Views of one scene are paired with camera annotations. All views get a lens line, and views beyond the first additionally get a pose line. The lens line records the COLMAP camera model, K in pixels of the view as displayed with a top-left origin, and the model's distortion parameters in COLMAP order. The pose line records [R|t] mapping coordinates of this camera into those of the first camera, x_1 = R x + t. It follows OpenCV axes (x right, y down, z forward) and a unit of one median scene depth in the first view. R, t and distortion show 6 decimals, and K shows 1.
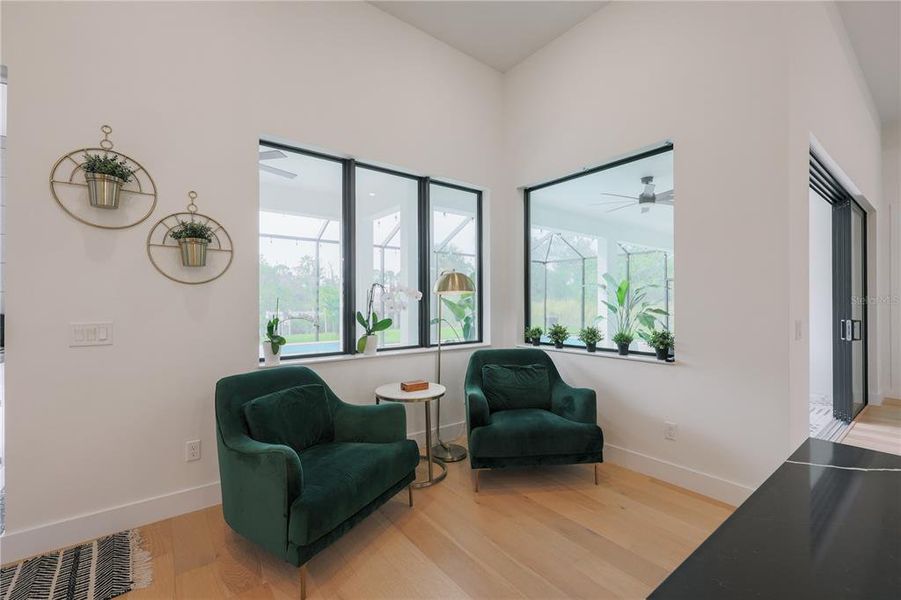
lens RADIAL K [[390.6, 0, 456.8], [0, 390.6, 301.9], [0, 0, 1]] dist [0.000477, 0.000299]
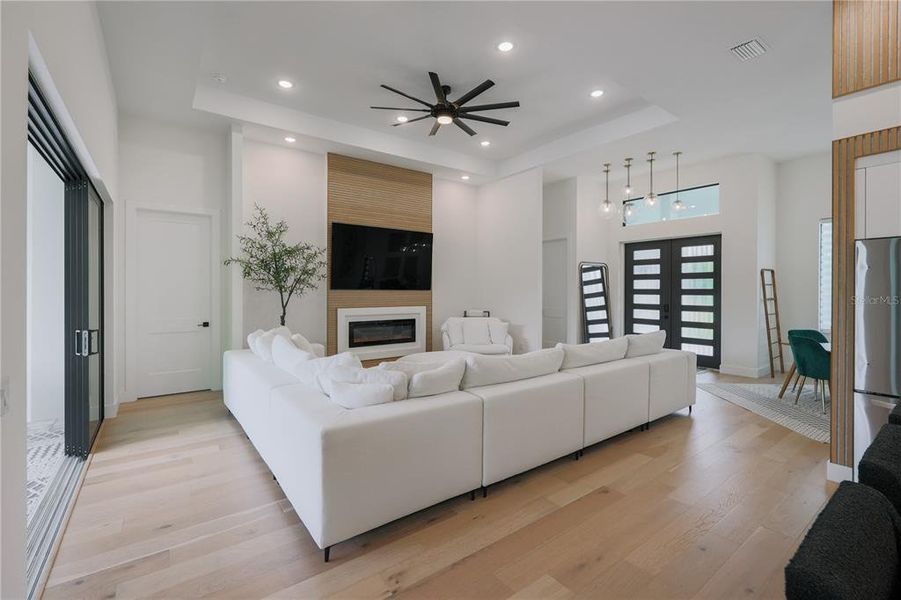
lens RADIAL K [[390.6, 0, 456.1], [0, 390.6, 291.5], [0, 0, 1]] dist [0.000477, 0.000299]
pose [[0.018243, -0.001982, 0.999832, 0.268034], [-0.004088, 0.999990, 0.002057, -0.049848], [-0.999825, -0.004125, 0.018235, 0.280292]]
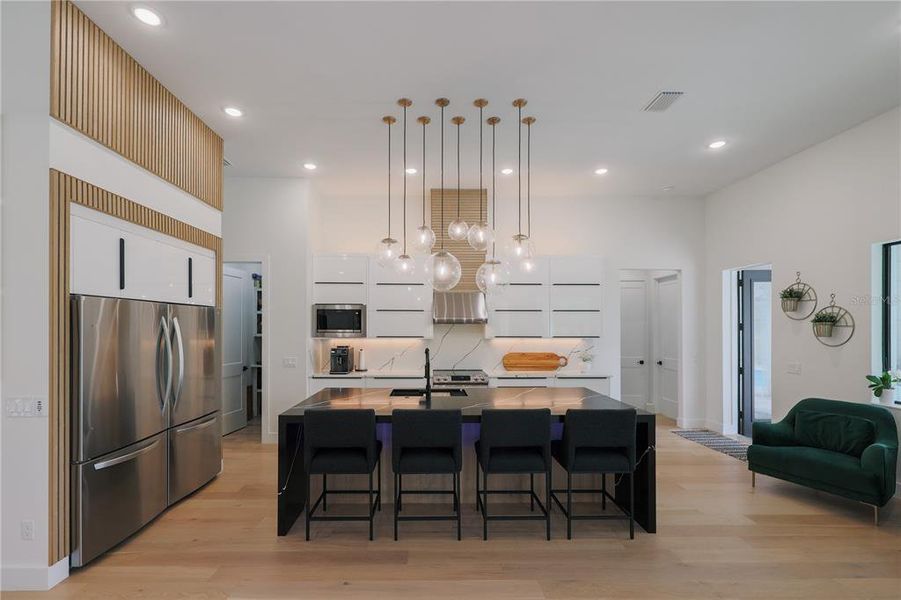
lens RADIAL K [[390.6, 0, 440.4], [0, 390.6, 327.1], [0, 0, 1]] dist [0.000477, 0.000299]
pose [[-0.586227, 0.002690, -0.810142, 1.336918], [0.005395, 0.999985, -0.000583, -0.105365], [0.810129, -0.004712, -0.586233, 0.444154]]
